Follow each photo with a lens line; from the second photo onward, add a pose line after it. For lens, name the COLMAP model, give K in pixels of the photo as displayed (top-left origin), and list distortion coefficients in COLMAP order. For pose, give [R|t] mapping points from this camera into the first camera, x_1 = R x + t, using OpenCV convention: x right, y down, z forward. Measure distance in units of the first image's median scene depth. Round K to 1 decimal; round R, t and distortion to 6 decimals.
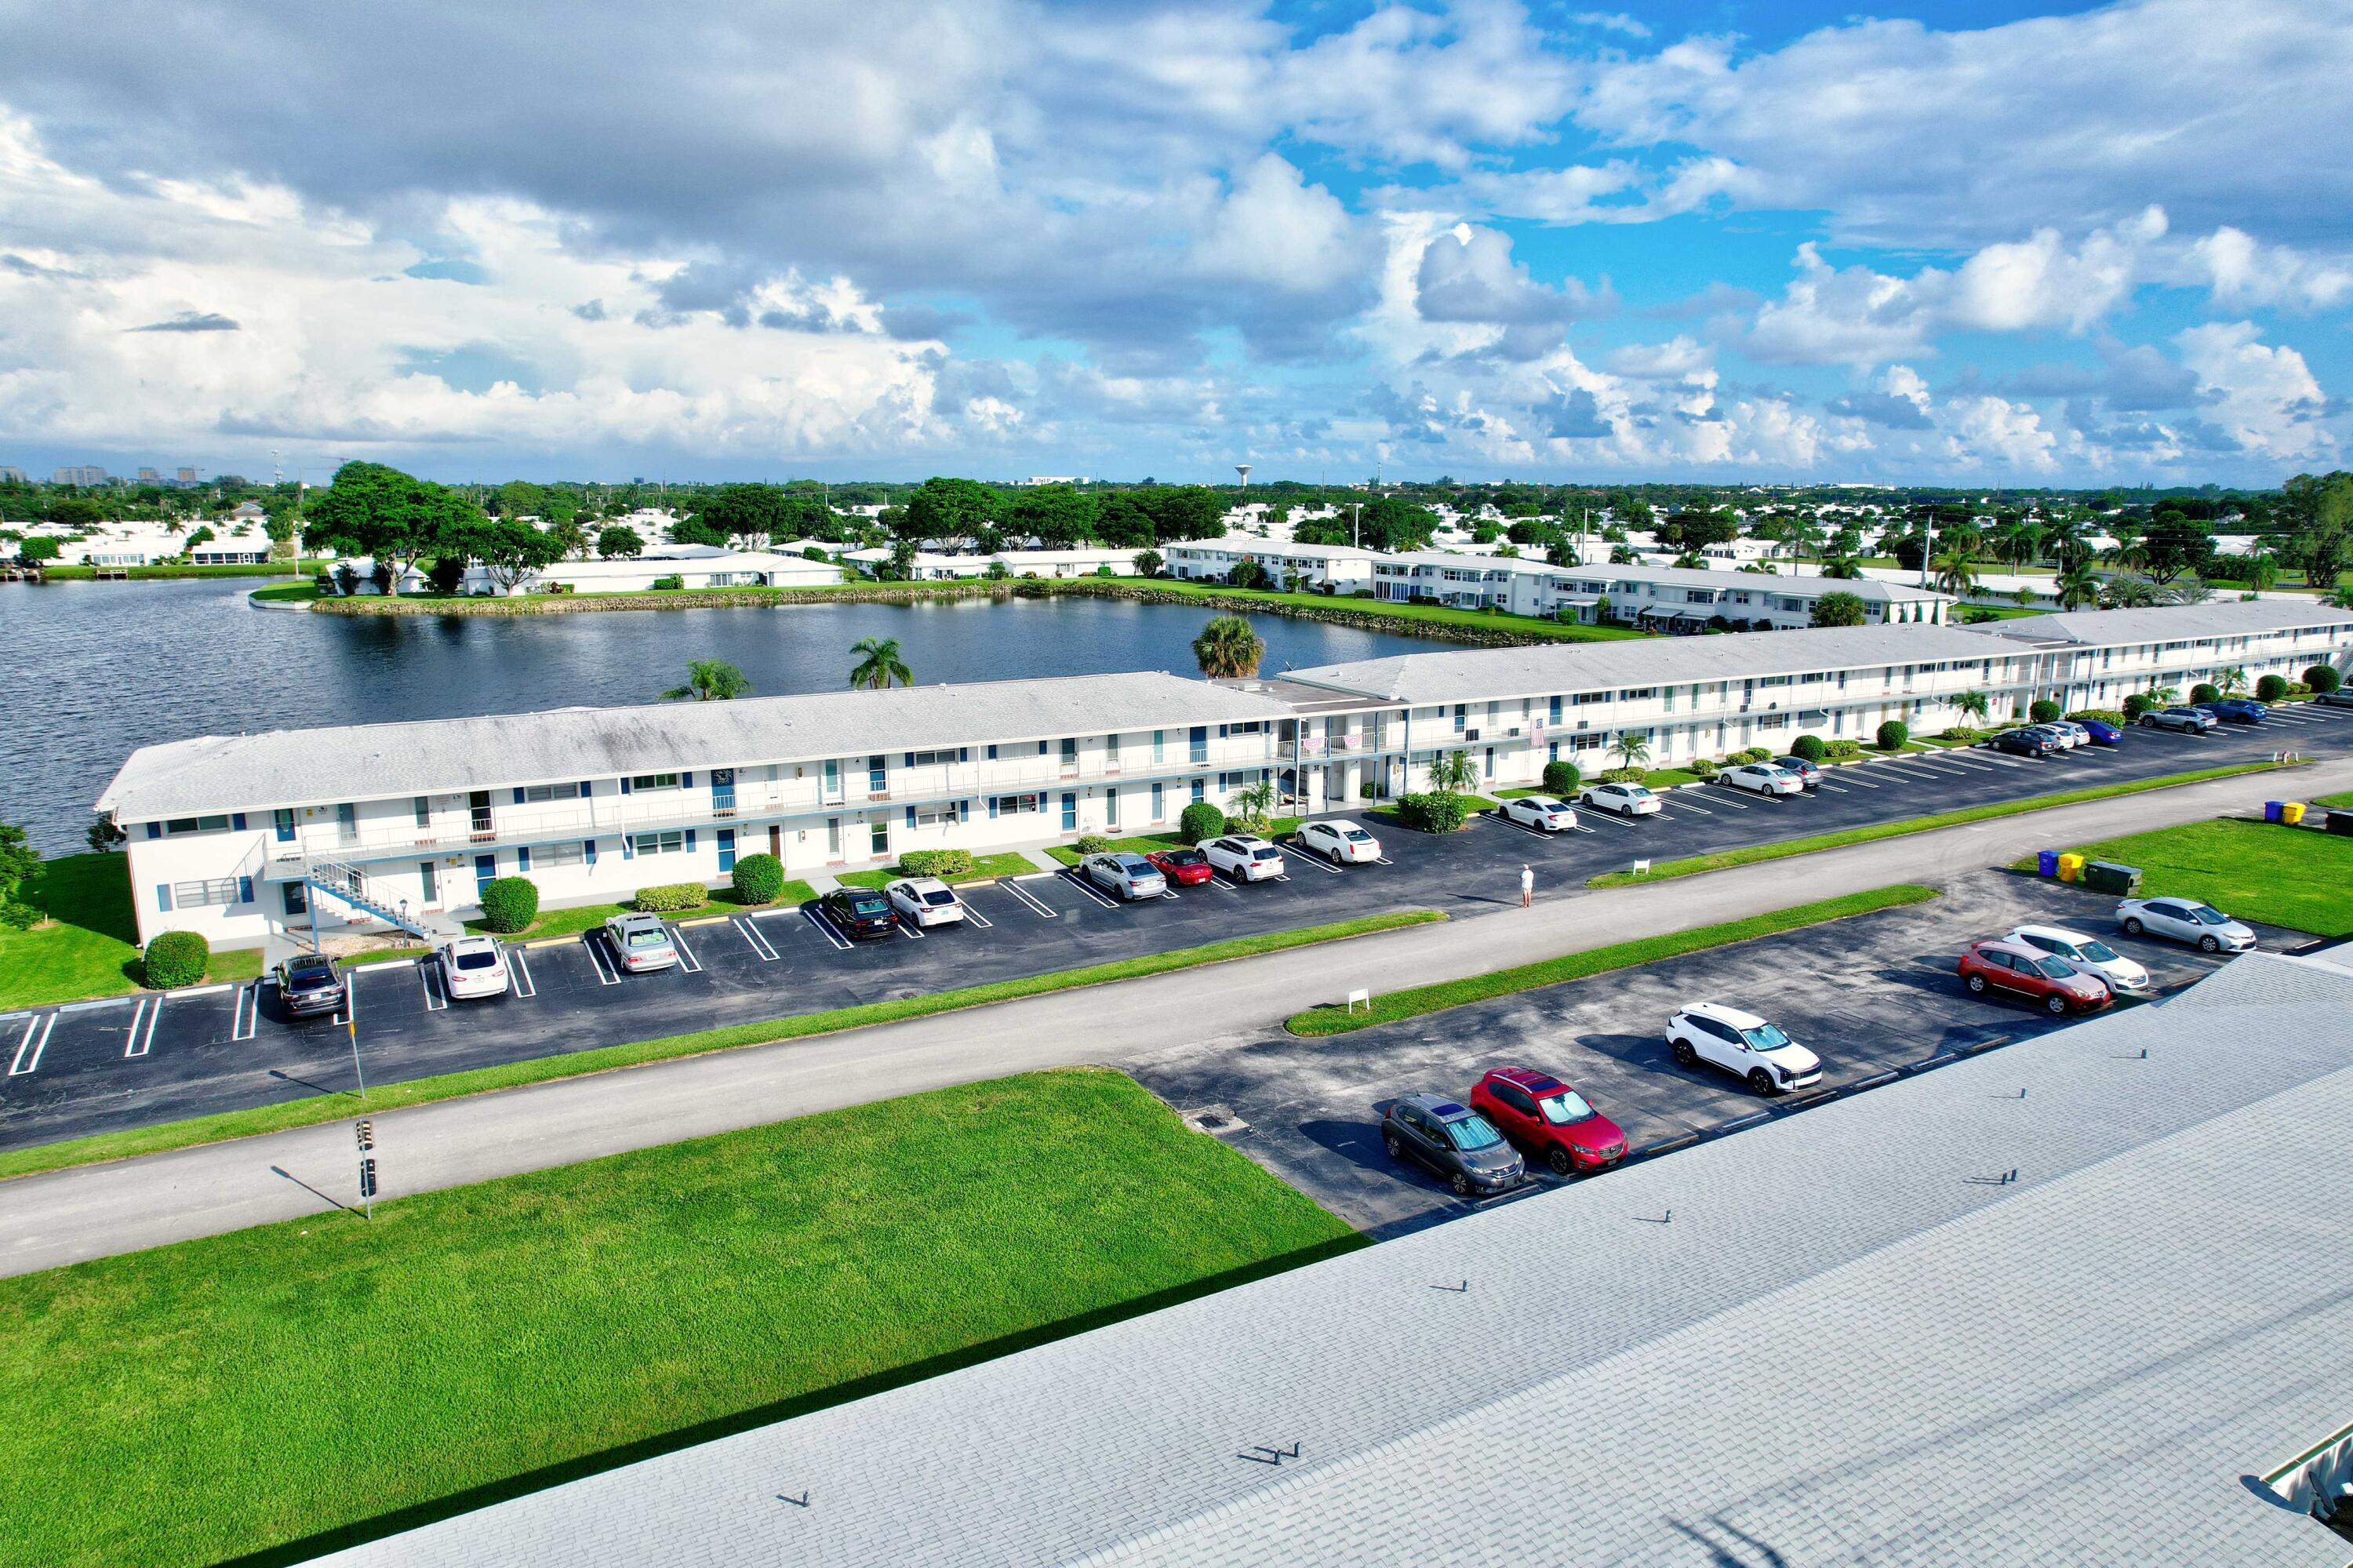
lens RADIAL K [[1496.2, 0, 1182.7], [0, 1496.2, 787.7], [0, 0, 1]] dist [-0.035621, 0.023786]
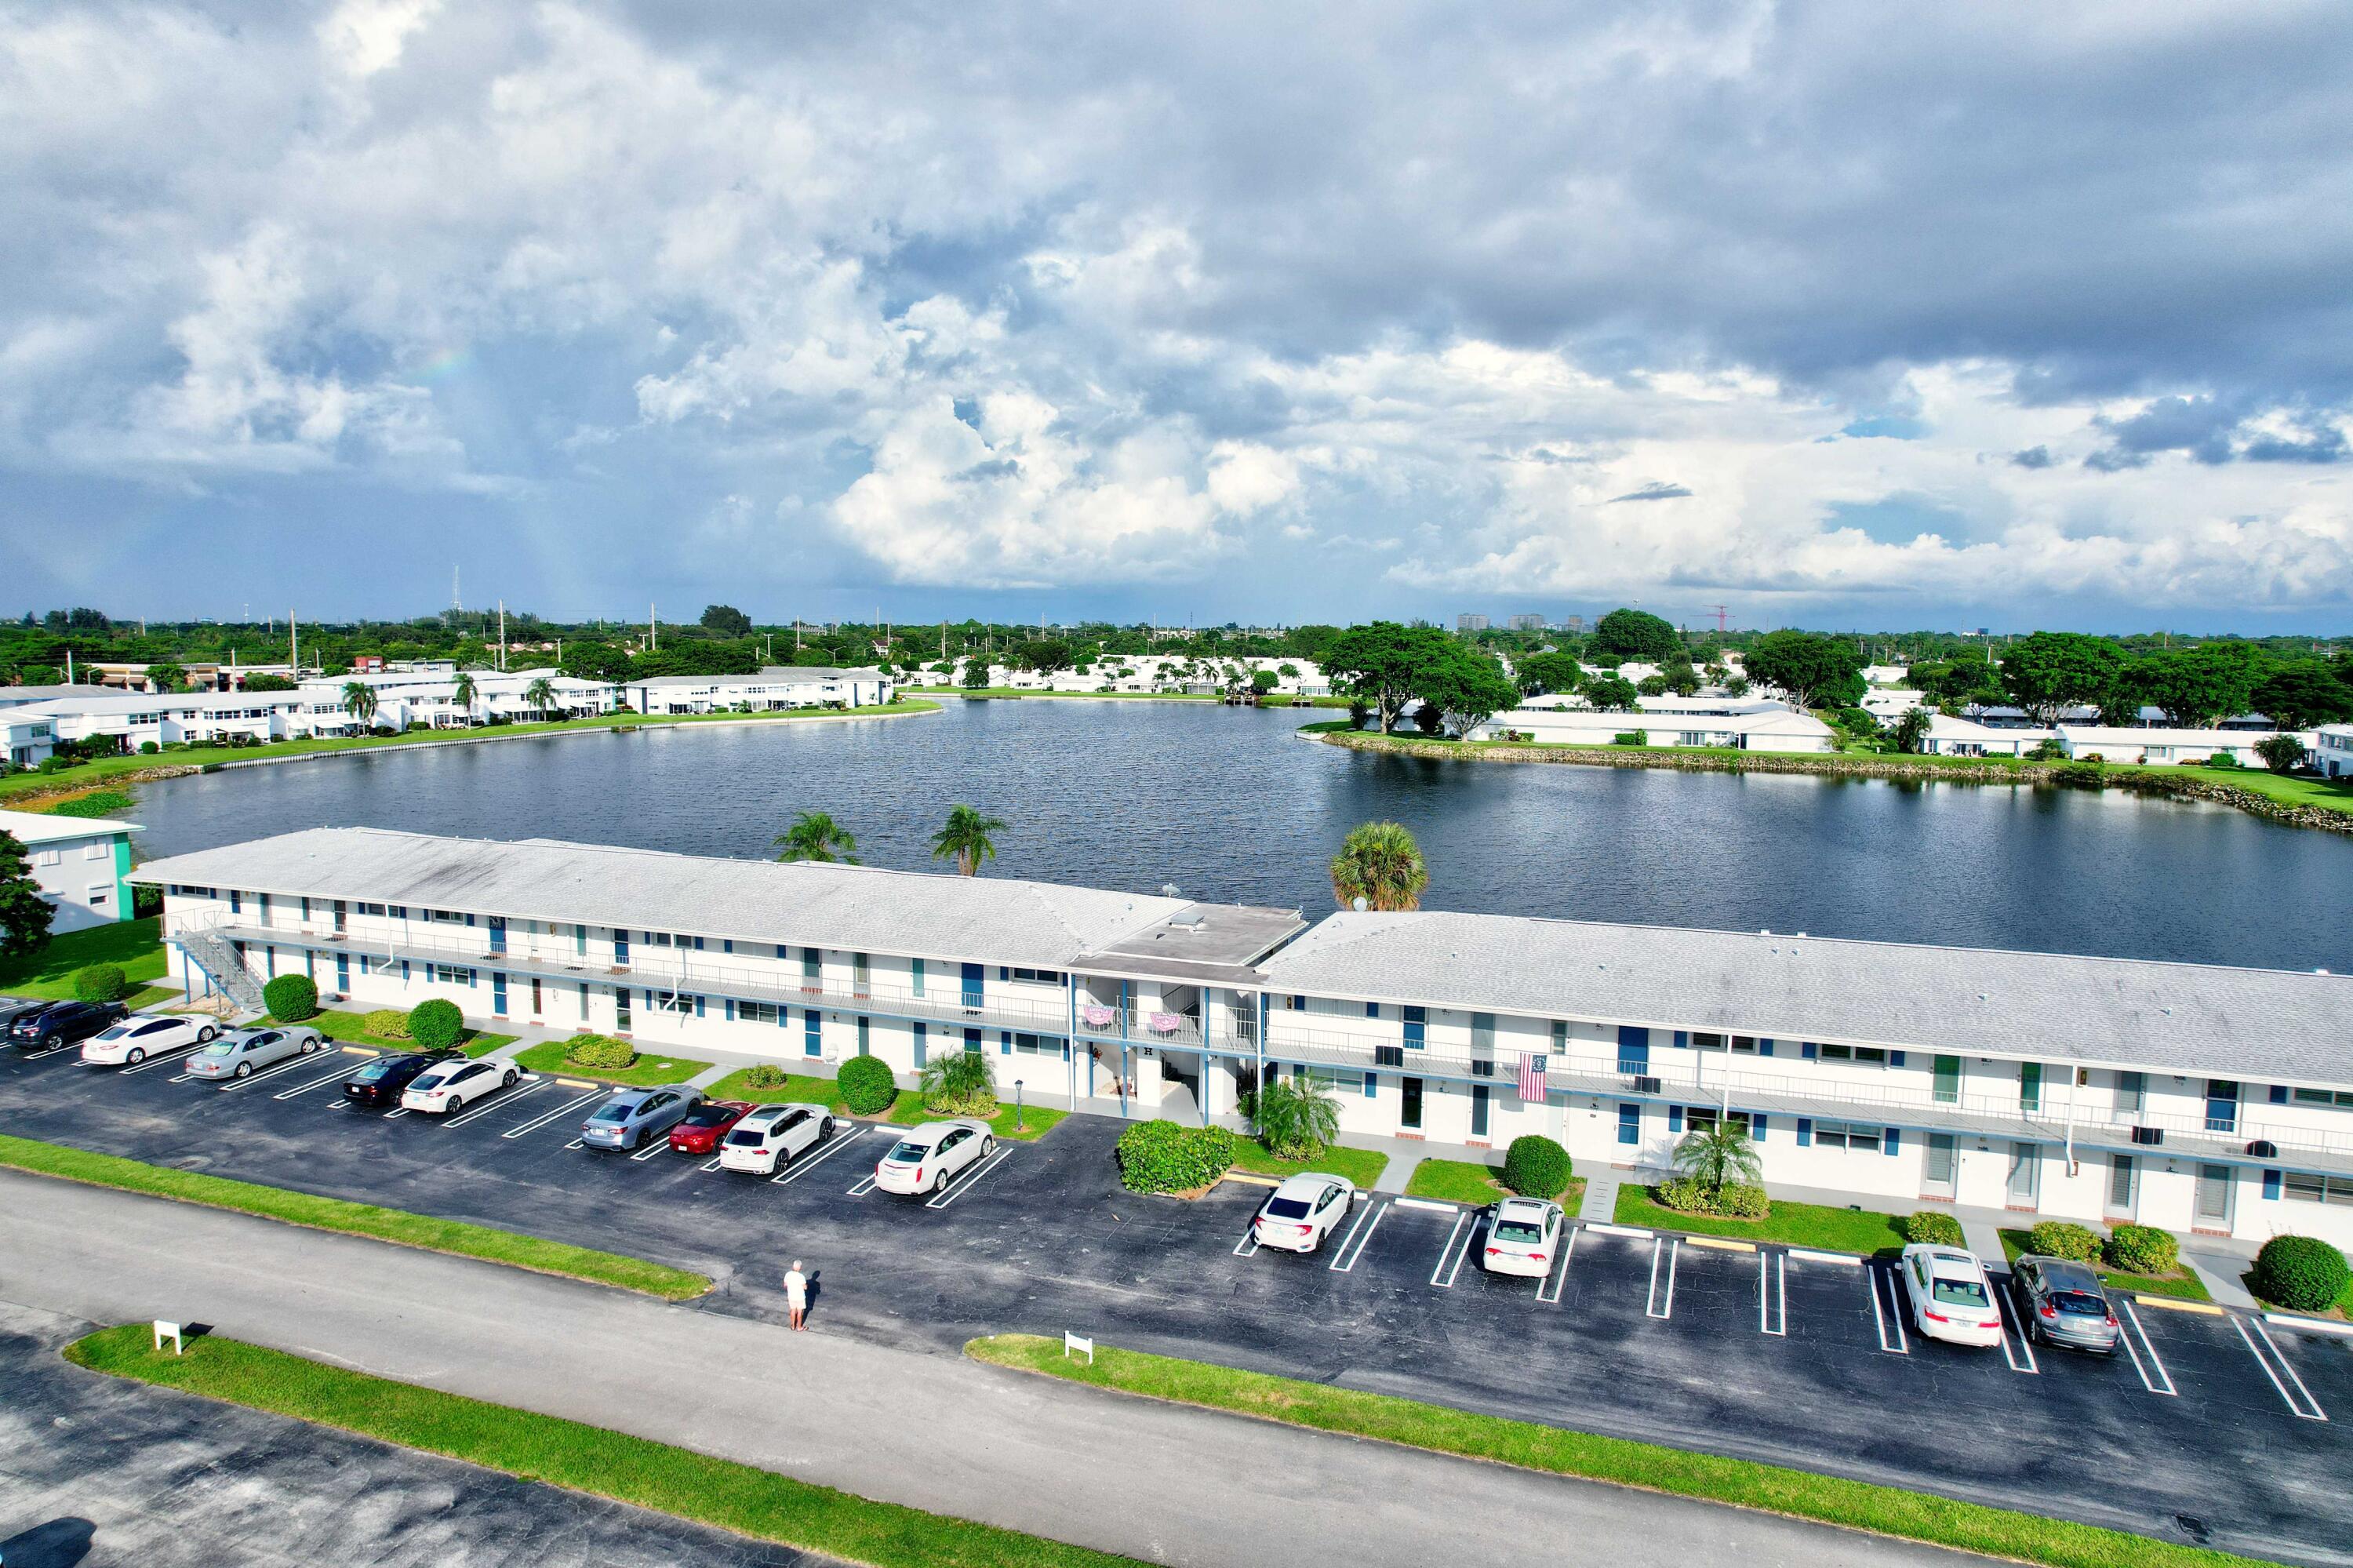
lens RADIAL K [[1496.2, 0, 1184.1], [0, 1496.2, 773.6], [0, 0, 1]] dist [-0.035621, 0.023786]
pose [[0.644171, 0.078455, -0.760847, 0.660401], [-0.158980, 0.986735, -0.032853, -0.128712], [0.748177, 0.142123, 0.648099, 0.579409]]
